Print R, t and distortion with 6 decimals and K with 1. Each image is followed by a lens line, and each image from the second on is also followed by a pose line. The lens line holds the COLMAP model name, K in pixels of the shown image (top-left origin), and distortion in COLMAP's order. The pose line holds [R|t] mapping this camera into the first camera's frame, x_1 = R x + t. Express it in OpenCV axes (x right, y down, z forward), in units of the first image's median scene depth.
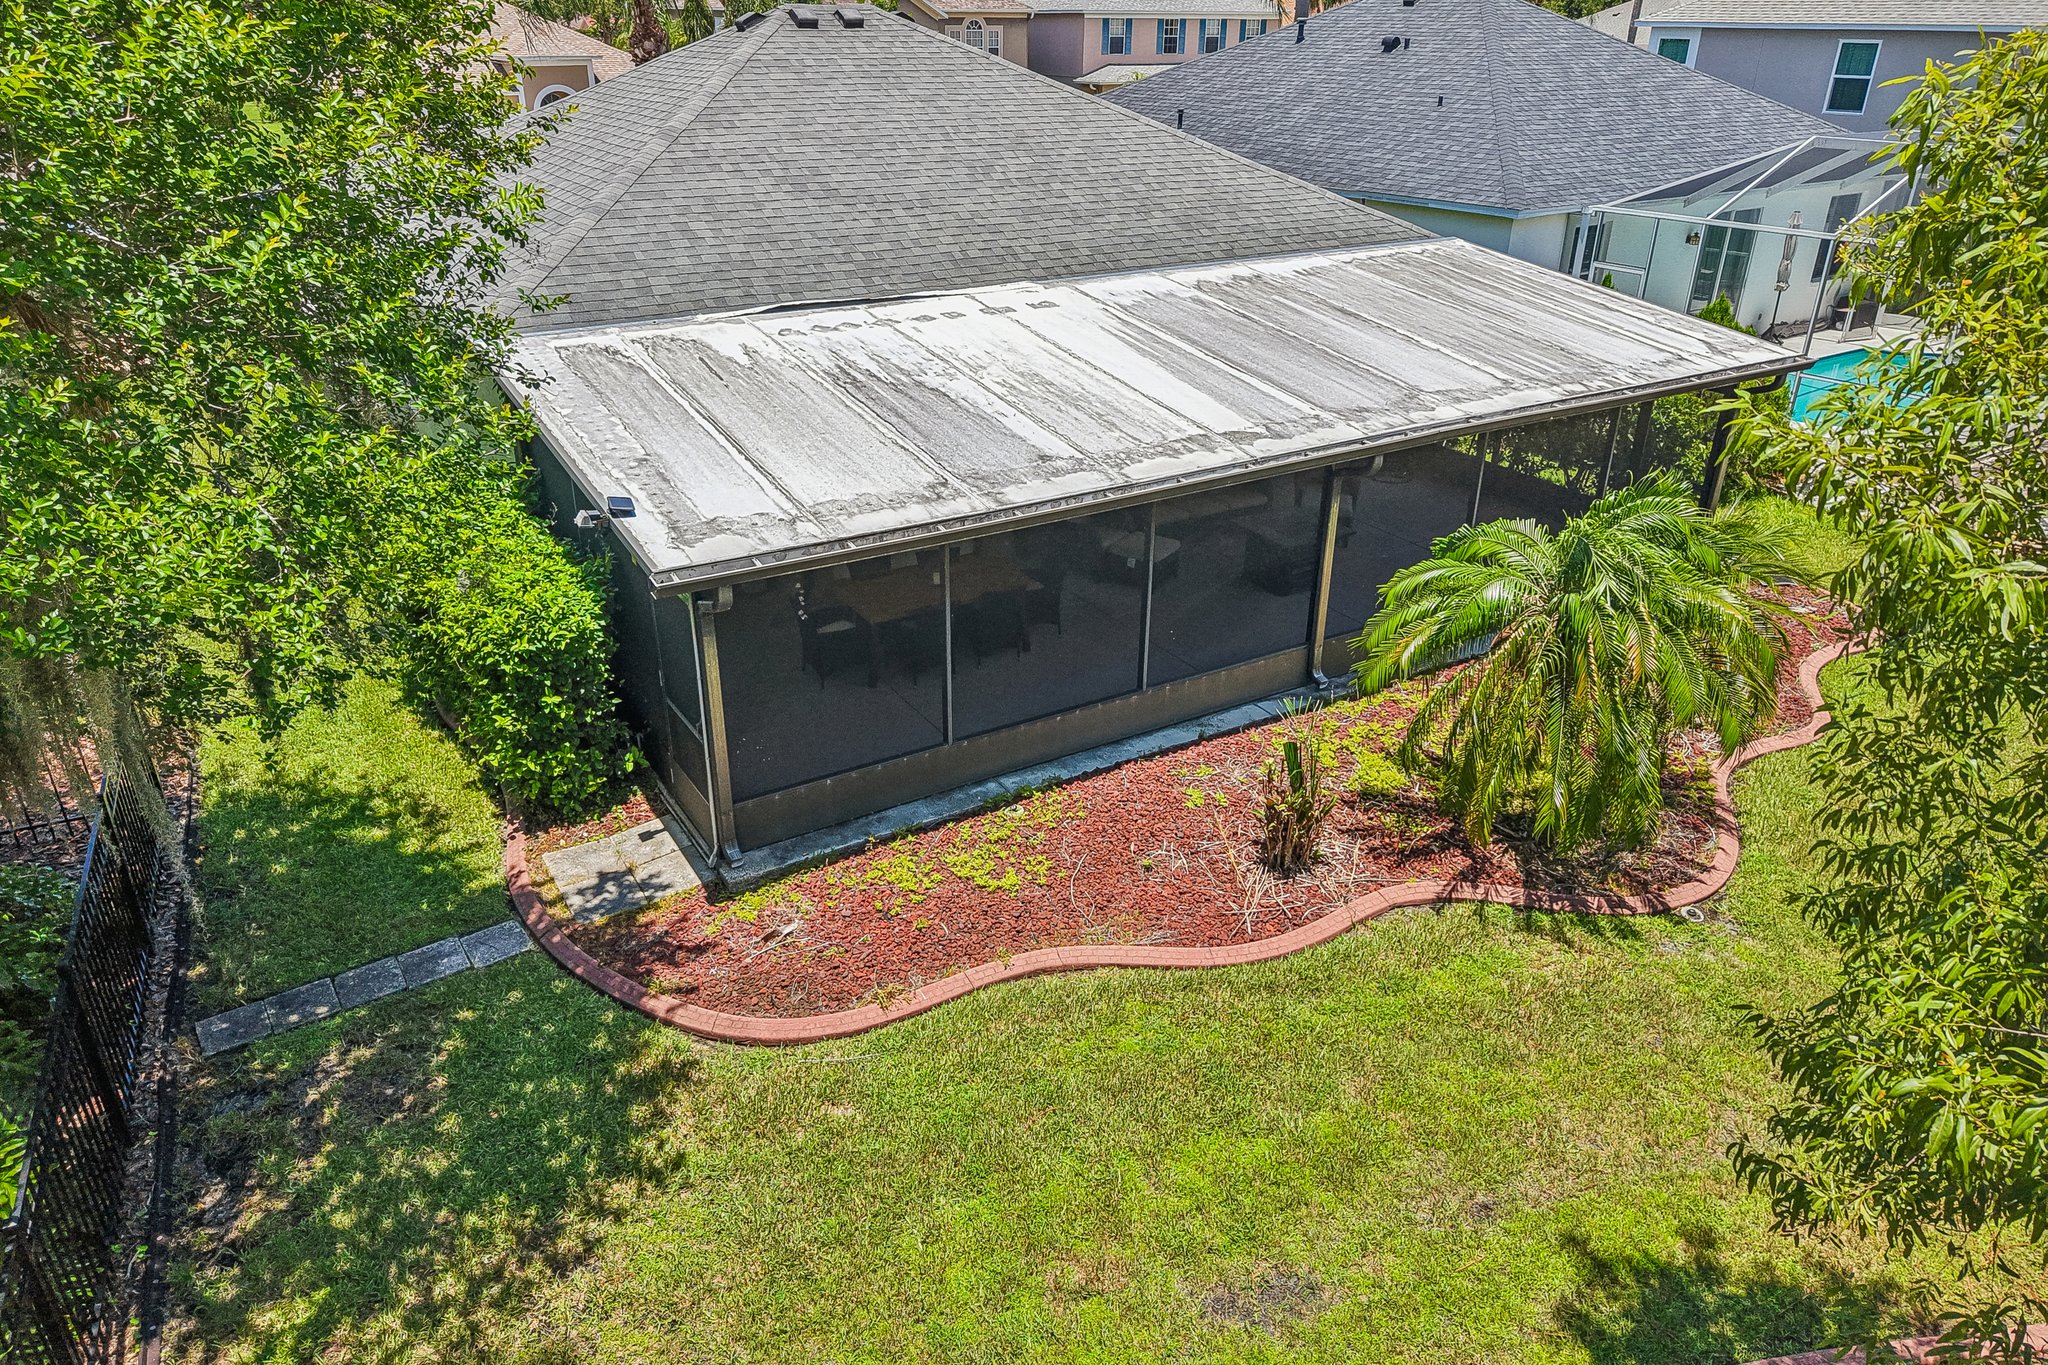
lens RADIAL K [[1386.8, 0, 1024.0], [0, 1386.8, 682.5], [0, 0, 1]] dist [0.004249, 0.000768]
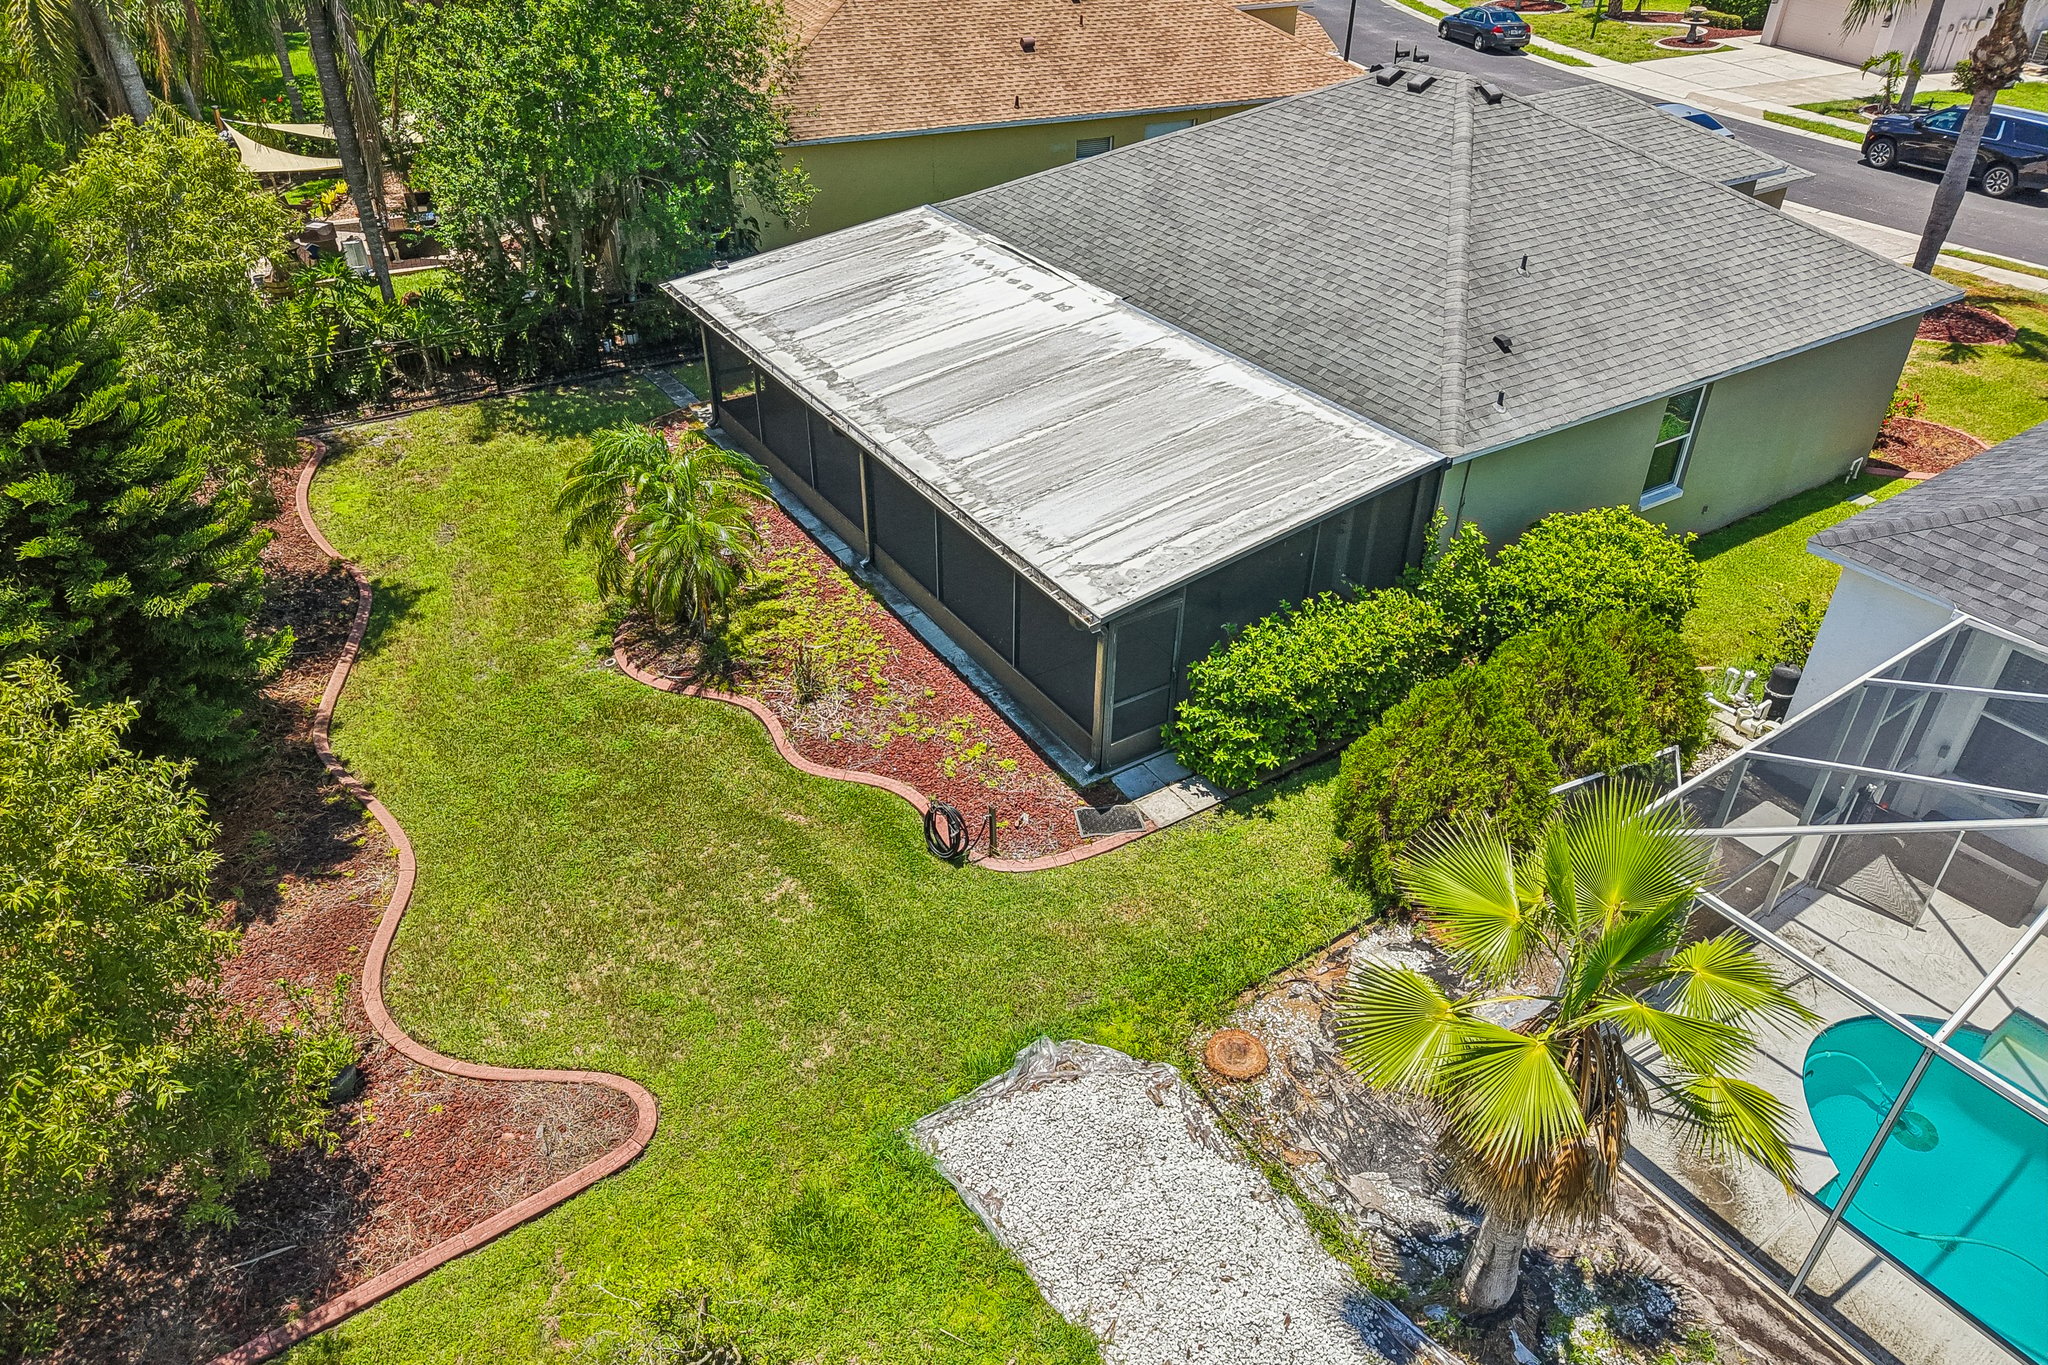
lens RADIAL K [[1386.8, 0, 1024.0], [0, 1386.8, 682.5], [0, 0, 1]] dist [0.004249, 0.000768]
pose [[0.011792, 0.564260, -0.825513, 1.739053], [-0.437207, 0.745383, 0.503244, -0.840218], [0.899284, 0.354986, 0.255488, 0.893517]]
